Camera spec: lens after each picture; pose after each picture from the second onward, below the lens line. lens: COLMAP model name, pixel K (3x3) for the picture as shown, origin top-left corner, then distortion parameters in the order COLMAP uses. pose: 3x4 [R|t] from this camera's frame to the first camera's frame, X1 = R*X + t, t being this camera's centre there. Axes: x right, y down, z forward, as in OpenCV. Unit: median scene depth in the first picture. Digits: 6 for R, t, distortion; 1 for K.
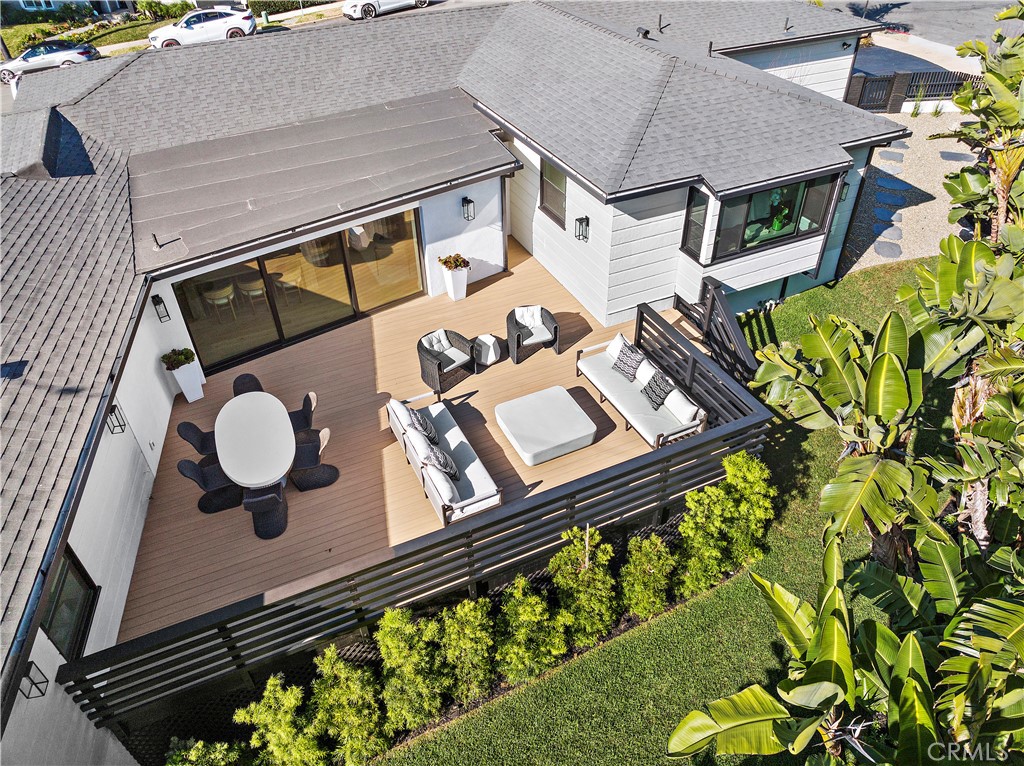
lens RADIAL K [[731.7, 0, 512.0], [0, 731.7, 383.0], [0, 0, 1]] dist [-0.047435, 0.039325]
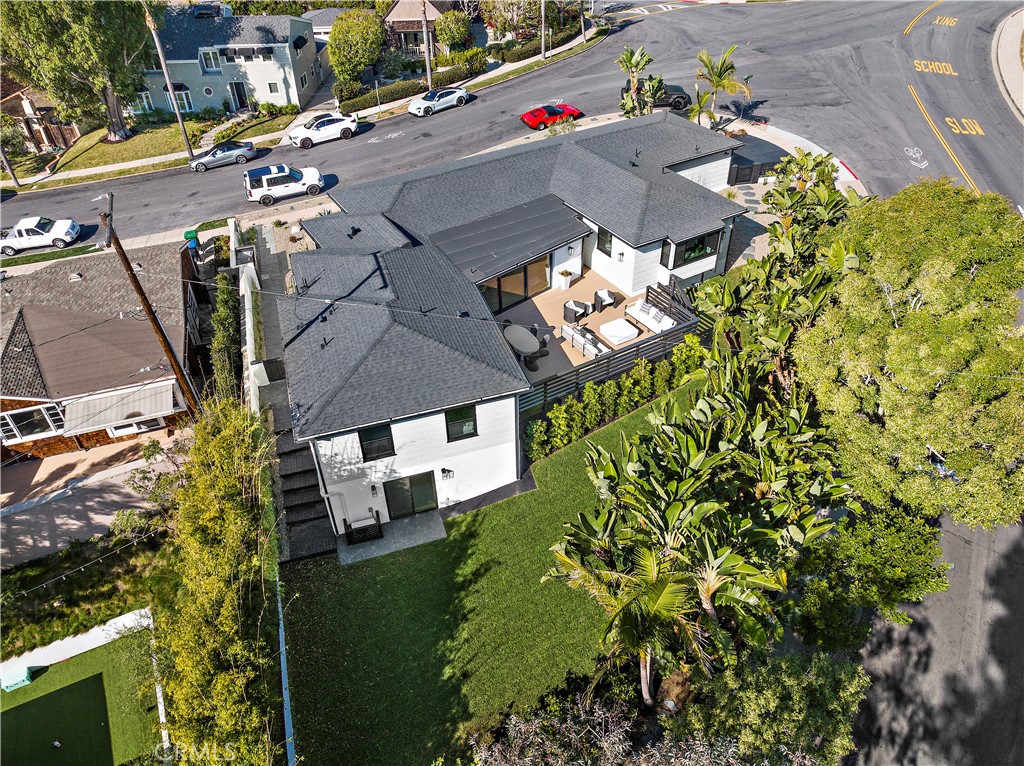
lens RADIAL K [[726.1, 0, 512.0], [0, 726.1, 383.0], [0, 0, 1]] dist [-0.012015, -0.001916]
pose [[0.994460, -0.064486, 0.083015, -0.505354], [0.065286, 0.997842, -0.006954, 0.207847], [-0.082387, 0.012335, 0.996524, -1.426645]]
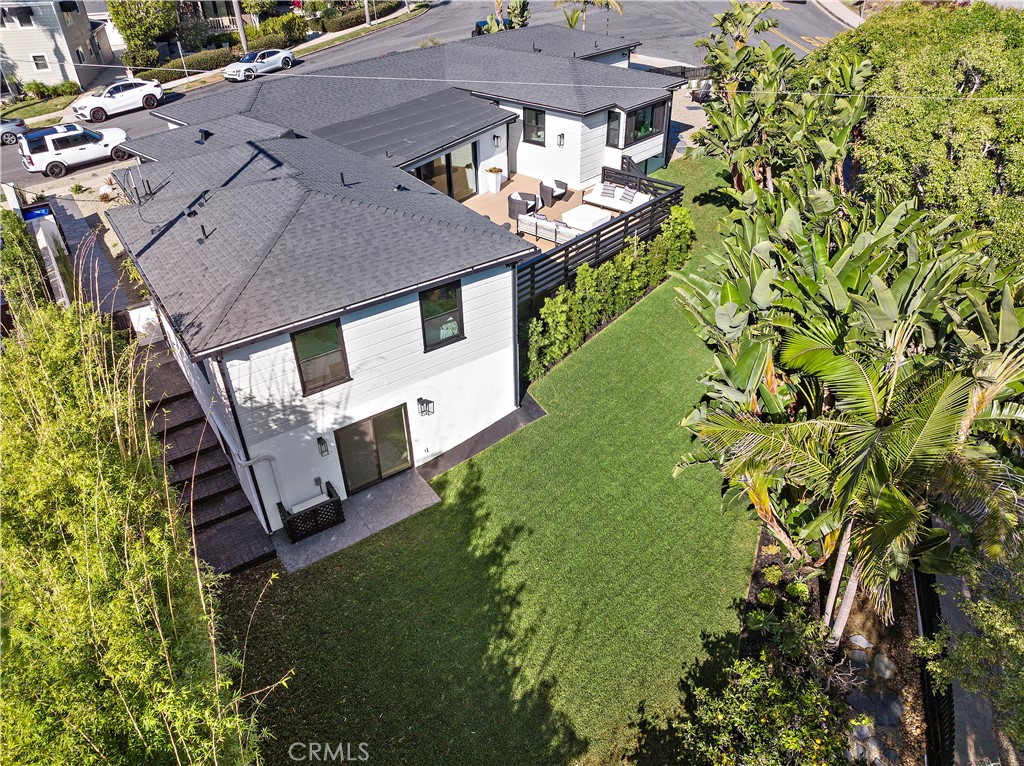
lens RADIAL K [[731.7, 0, 512.0], [0, 731.7, 383.0], [0, 0, 1]] dist [-0.047435, 0.039325]
pose [[0.923741, -0.216436, 0.316003, -0.794618], [0.241327, 0.969561, -0.041380, 0.477502], [-0.297428, 0.114485, 0.947855, -0.756328]]
